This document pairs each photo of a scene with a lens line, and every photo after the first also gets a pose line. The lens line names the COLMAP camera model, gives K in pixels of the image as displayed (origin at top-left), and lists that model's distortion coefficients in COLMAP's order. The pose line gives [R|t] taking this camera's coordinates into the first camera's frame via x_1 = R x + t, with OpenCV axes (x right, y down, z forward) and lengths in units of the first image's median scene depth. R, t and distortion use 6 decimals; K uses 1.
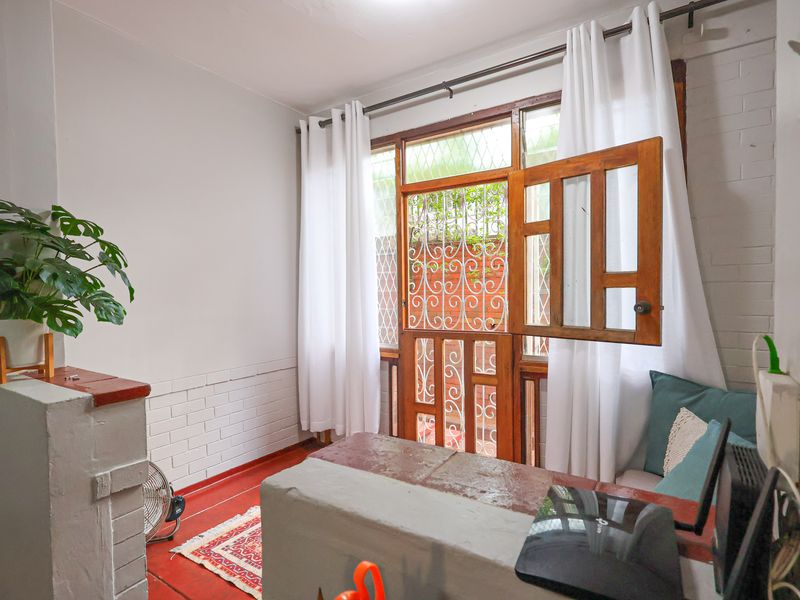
lens RADIAL K [[418.5, 0, 397.7], [0, 418.5, 299.2], [0, 0, 1]] dist [-0.004312, 0.003580]
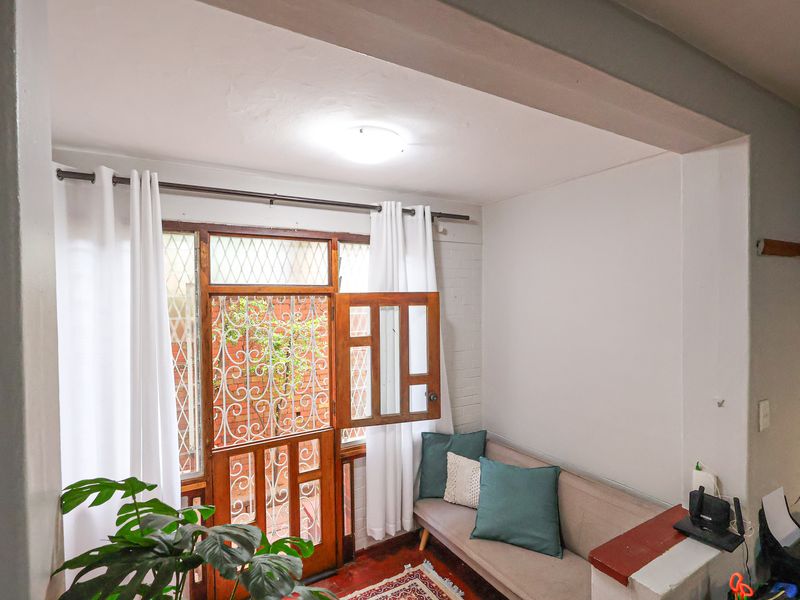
lens RADIAL K [[418.5, 0, 404.9], [0, 418.5, 303.7], [0, 0, 1]] dist [-0.004312, 0.003580]
pose [[0.427007, -0.006161, 0.904227, -0.697774], [0.023591, 0.999712, -0.004329, -0.256789], [-0.903940, 0.023180, 0.427030, 0.315630]]
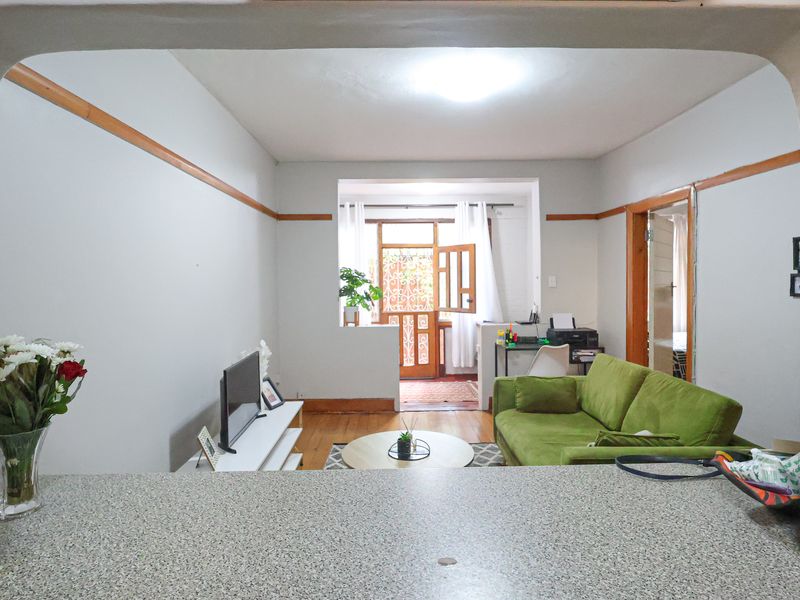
lens RADIAL K [[475.1, 0, 399.5], [0, 475.1, 287.5], [0, 0, 1]] dist [0.002861, 0.001395]
pose [[0.814064, -0.001769, 0.580773, -1.533556], [0.010815, 0.999868, -0.012114, -0.025222], [-0.580675, 0.016143, 0.813975, -1.171470]]
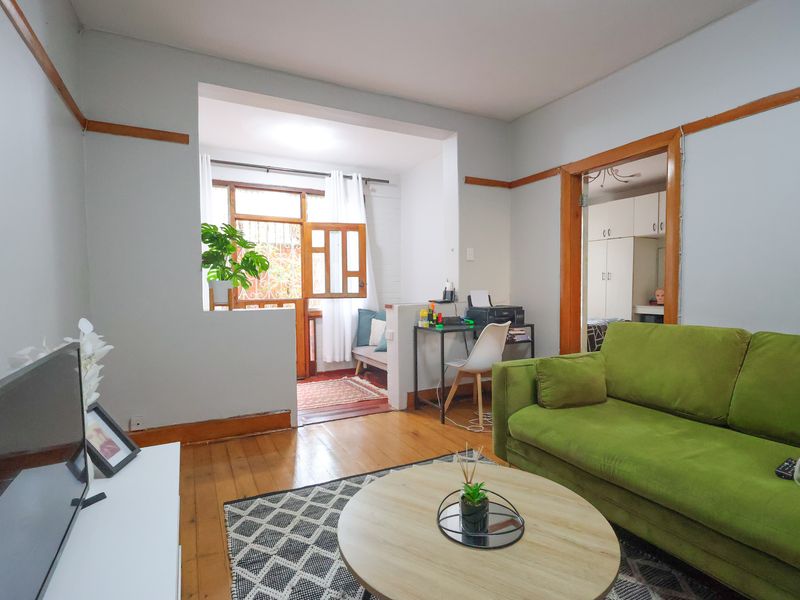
lens RADIAL K [[418.5, 0, 404.2], [0, 418.5, 301.7], [0, 0, 1]] dist [-0.004312, 0.003580]
pose [[0.474180, -0.020649, 0.880186, -1.330196], [0.022683, 0.999680, 0.011232, 0.085795], [-0.880136, 0.014639, 0.474496, -0.432555]]
